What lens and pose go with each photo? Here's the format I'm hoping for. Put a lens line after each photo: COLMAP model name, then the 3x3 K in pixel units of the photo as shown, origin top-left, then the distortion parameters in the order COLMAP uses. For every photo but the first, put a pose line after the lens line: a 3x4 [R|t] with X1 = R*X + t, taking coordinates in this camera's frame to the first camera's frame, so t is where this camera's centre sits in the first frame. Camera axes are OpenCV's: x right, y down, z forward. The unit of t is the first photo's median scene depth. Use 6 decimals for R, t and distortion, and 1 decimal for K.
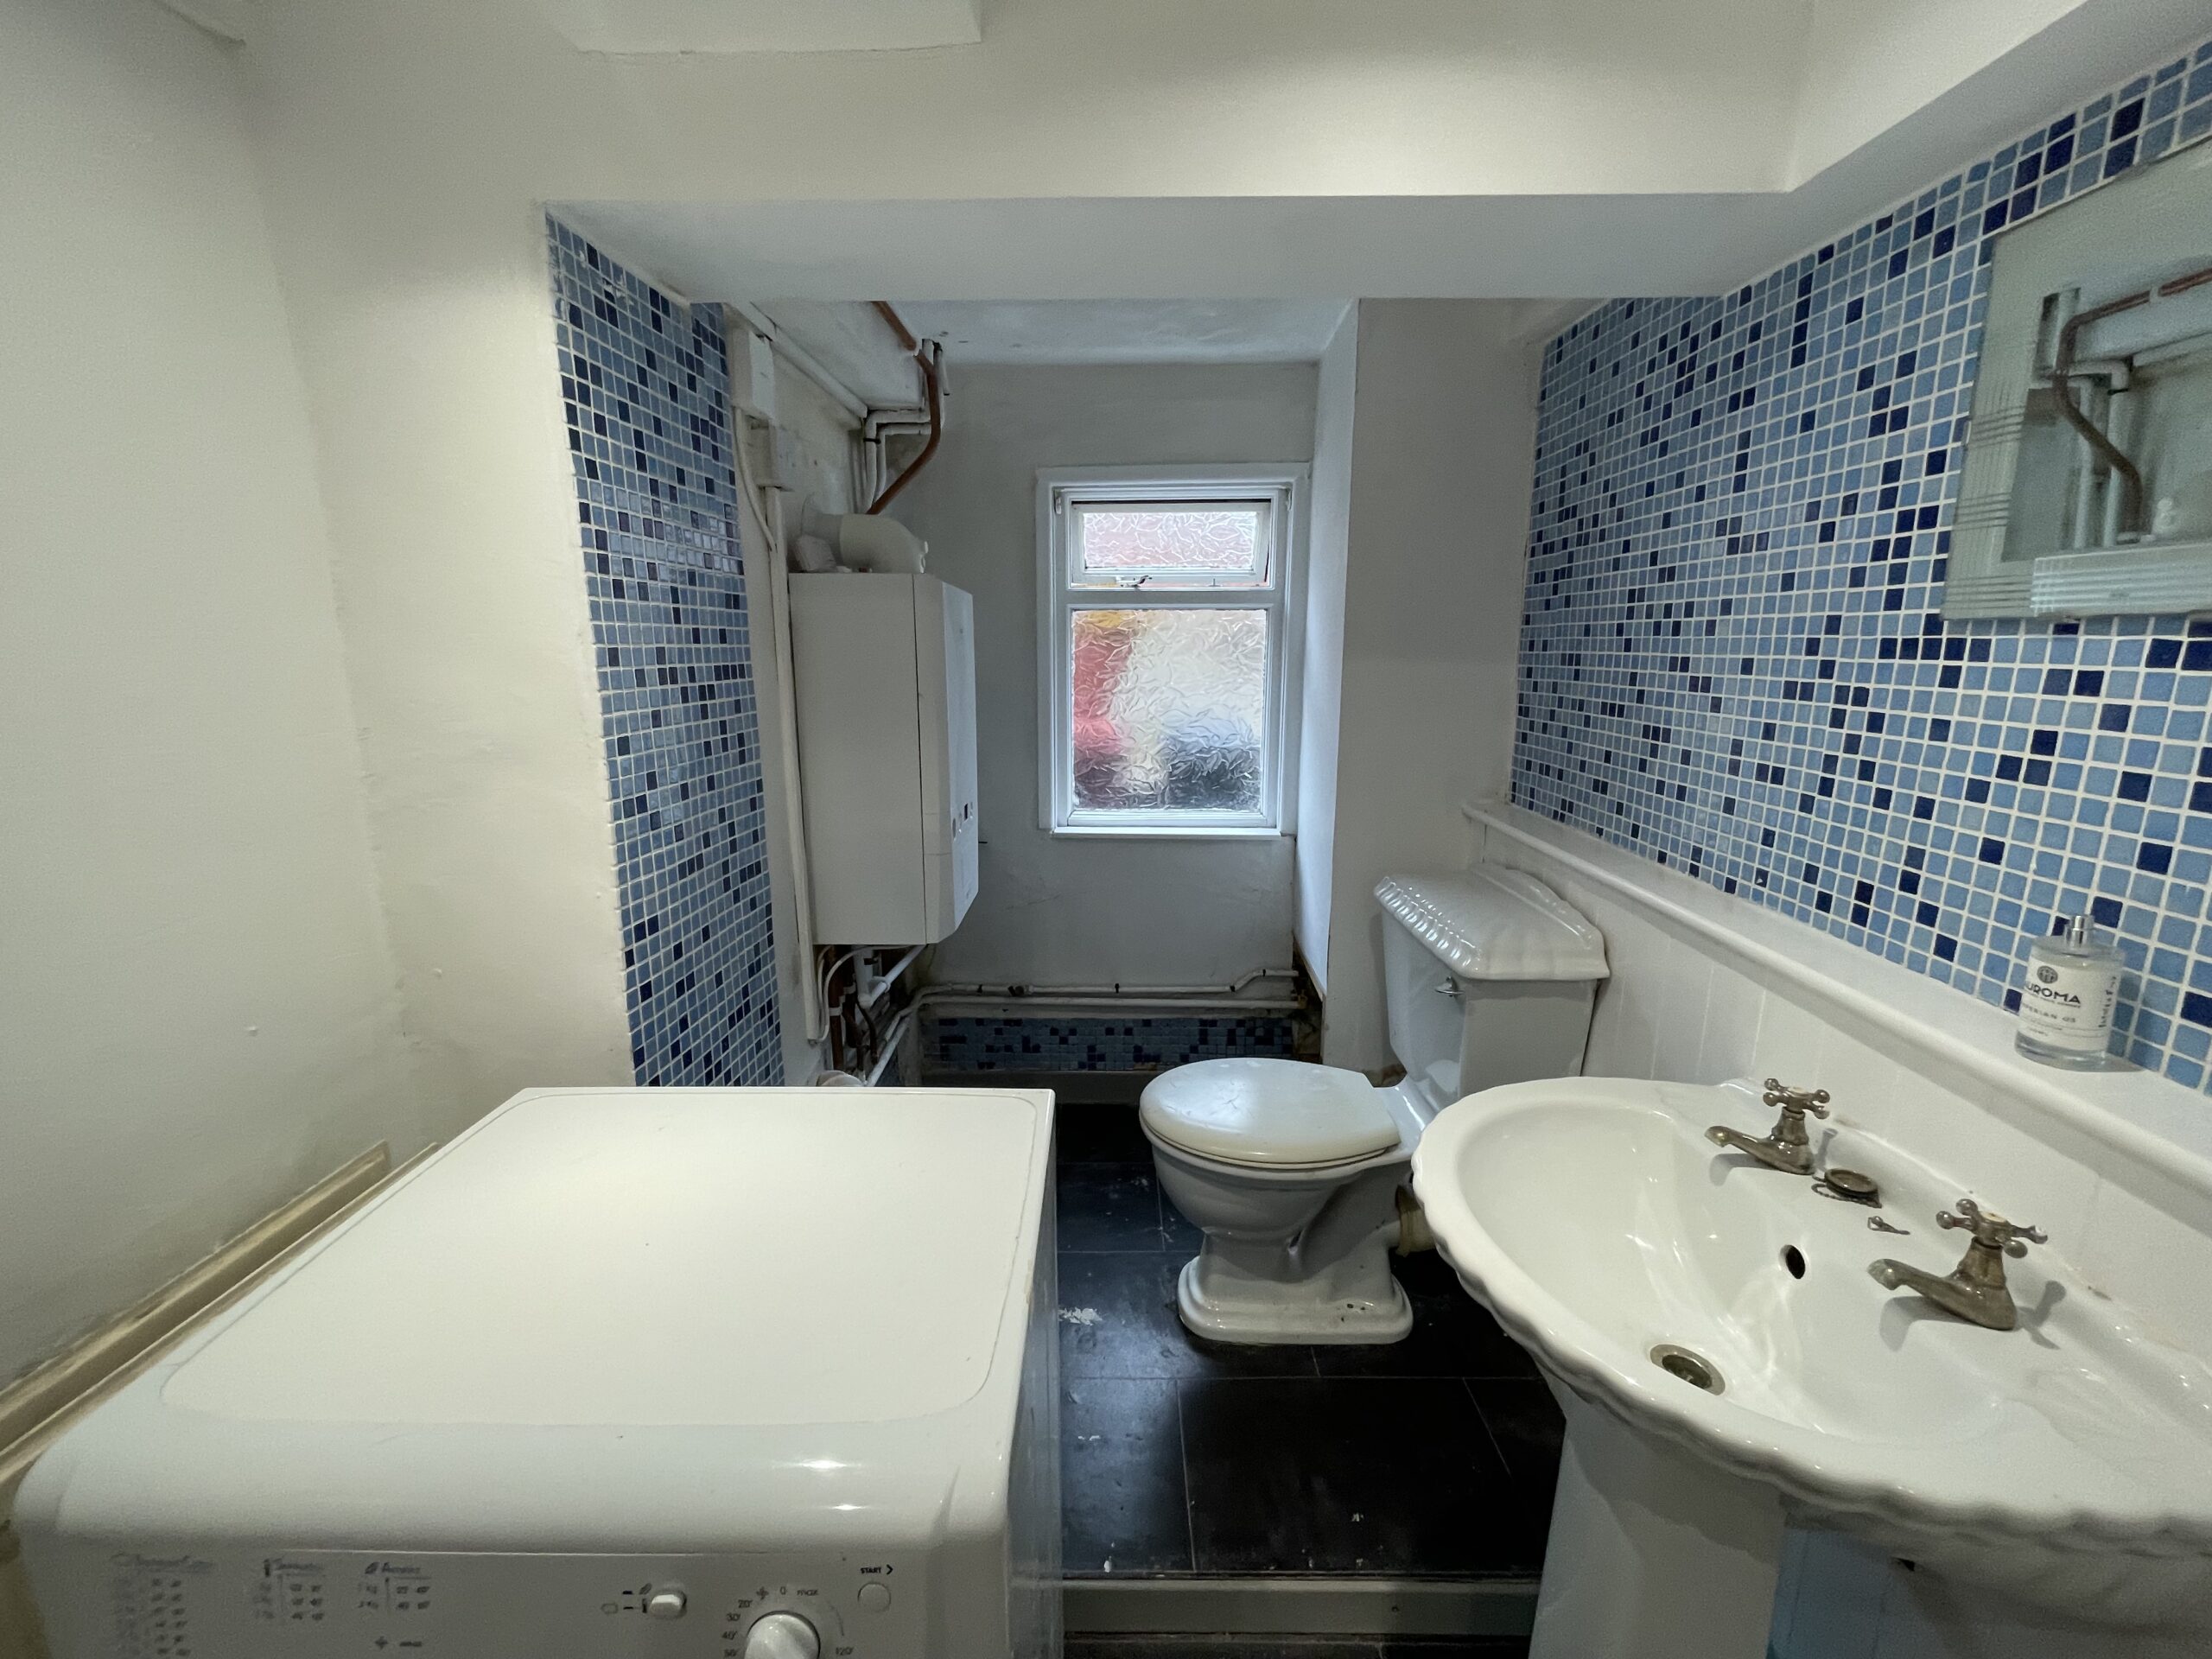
lens RADIAL K [[893.5, 0, 1102.7], [0, 893.5, 823.1], [0, 0, 1]] dist [-0.003442, -0.000191]
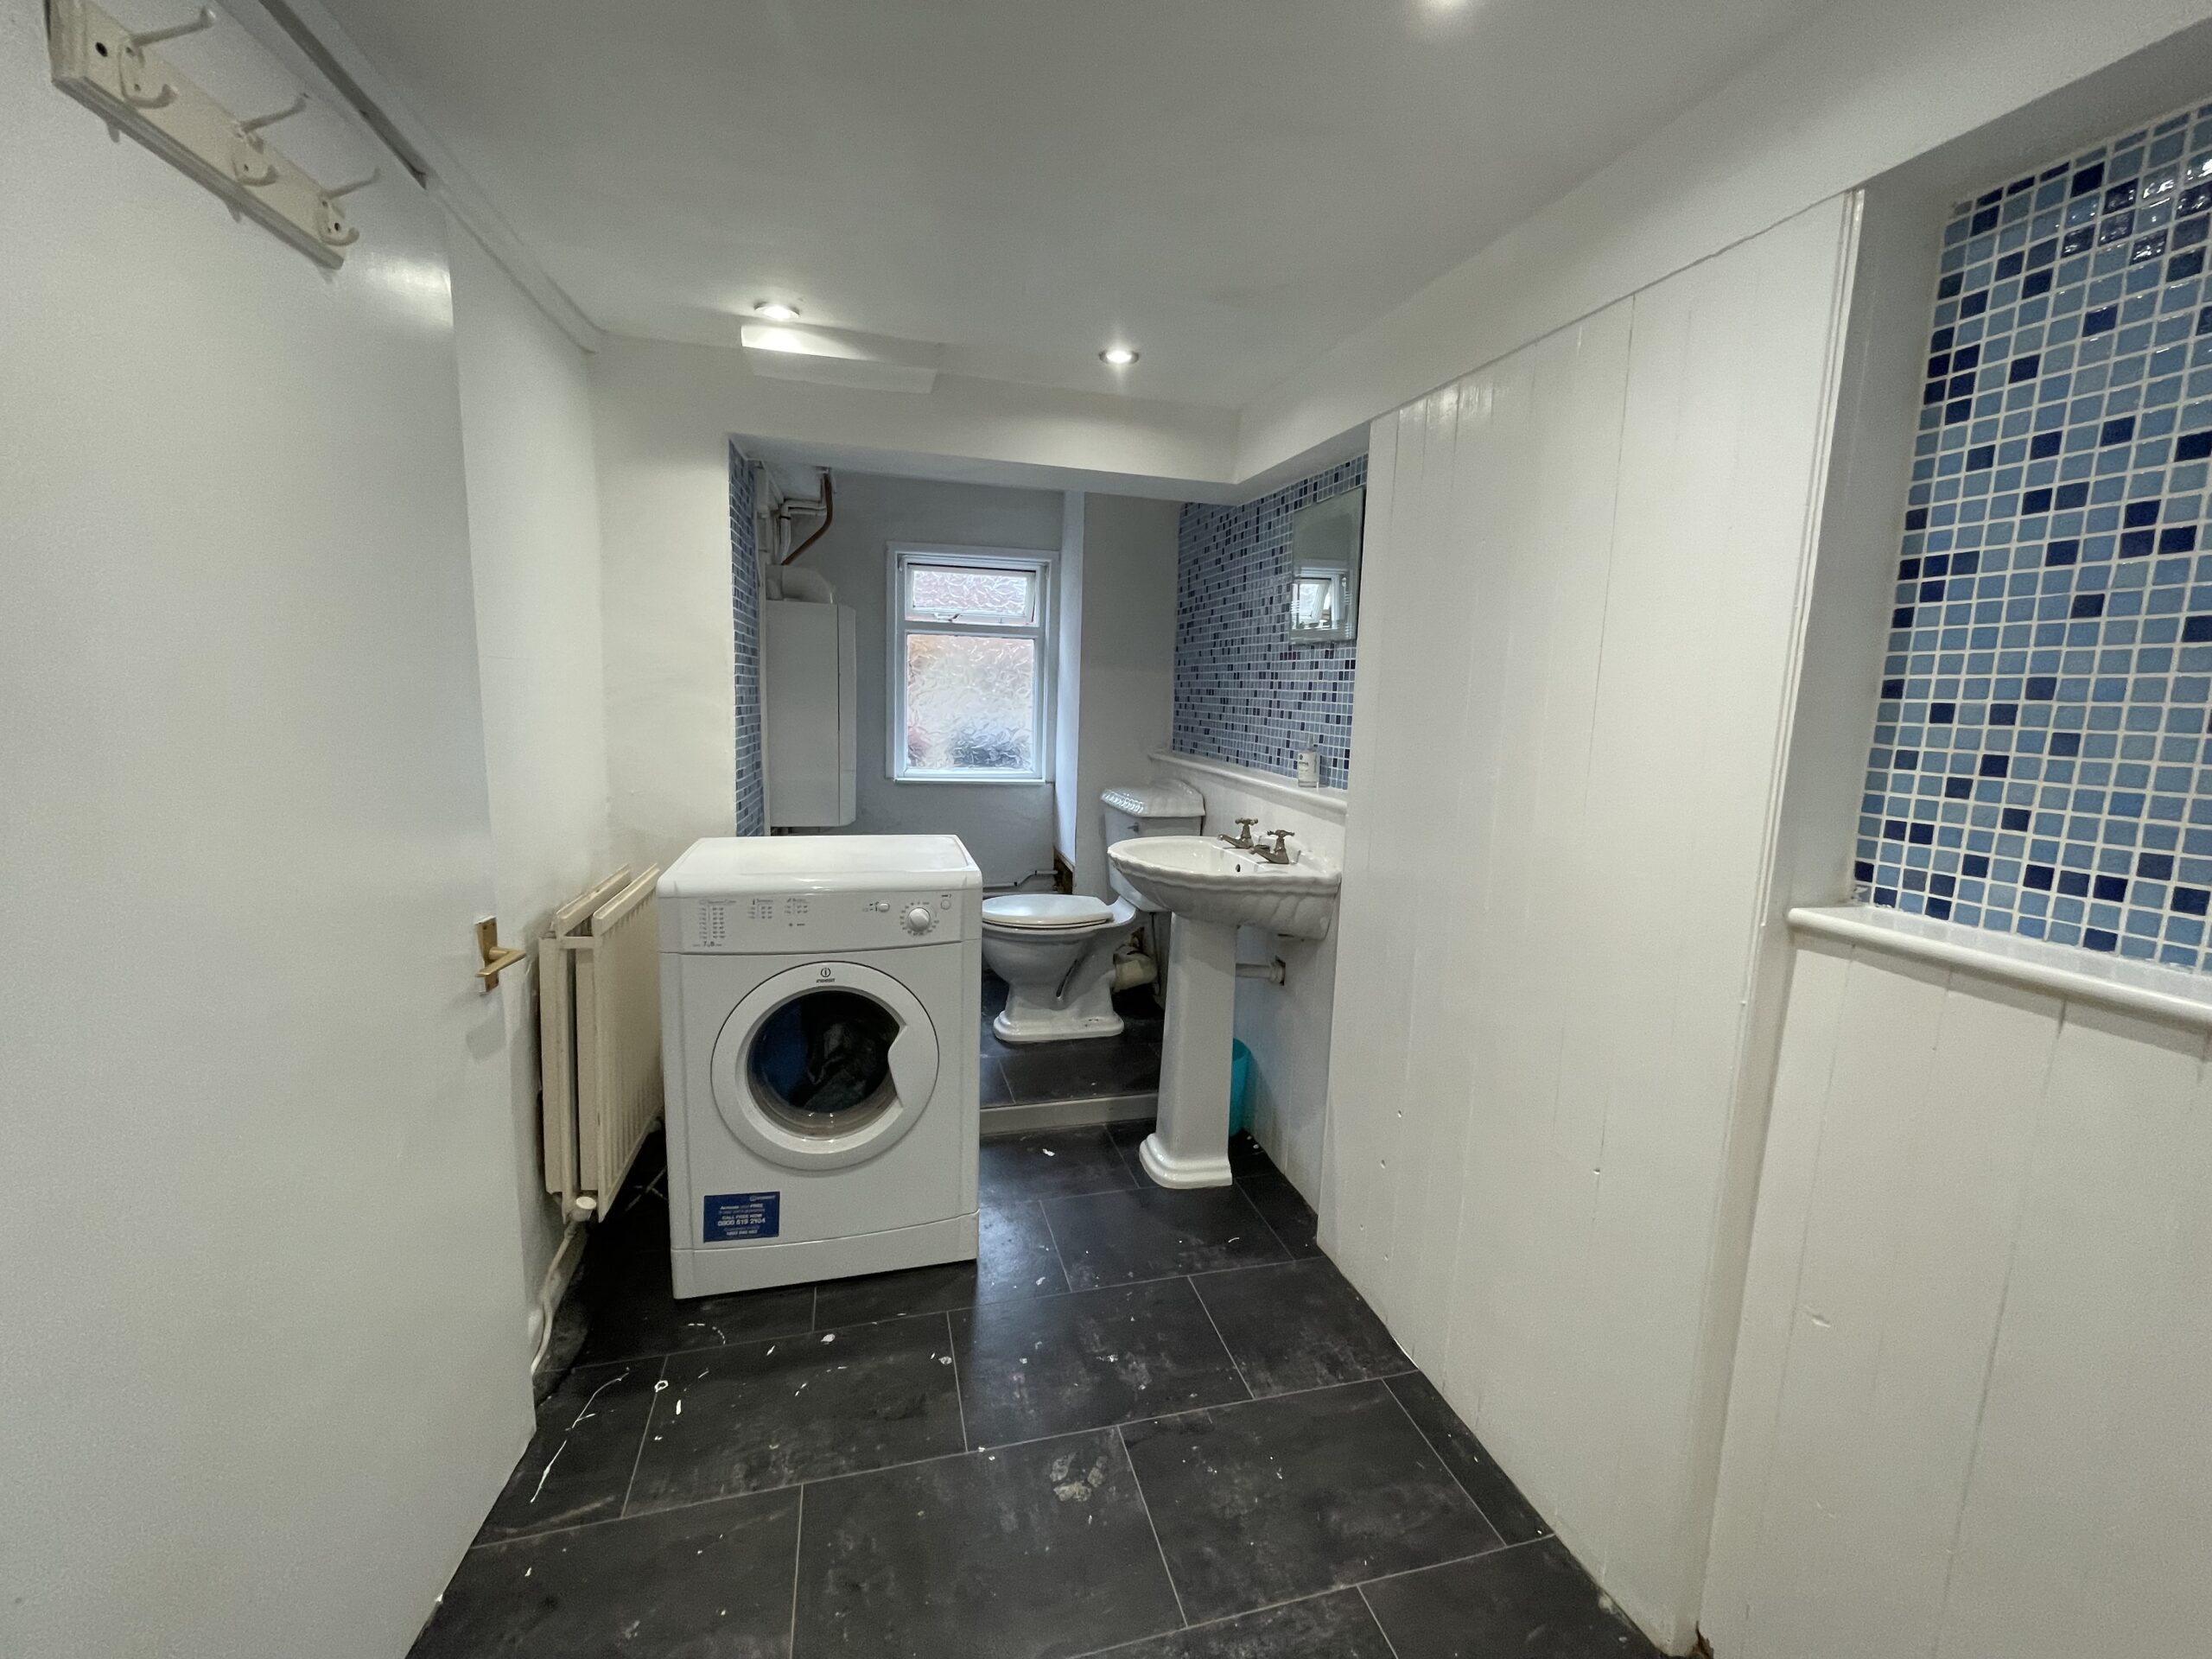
lens RADIAL K [[893.5, 0, 1102.7], [0, 893.5, 823.1], [0, 0, 1]] dist [-0.003442, -0.000191]
pose [[0.962001, -0.006731, 0.272965, -0.186119], [0.019744, 0.998794, -0.044951, 0.221939], [-0.272333, 0.048632, 0.960973, -0.748460]]
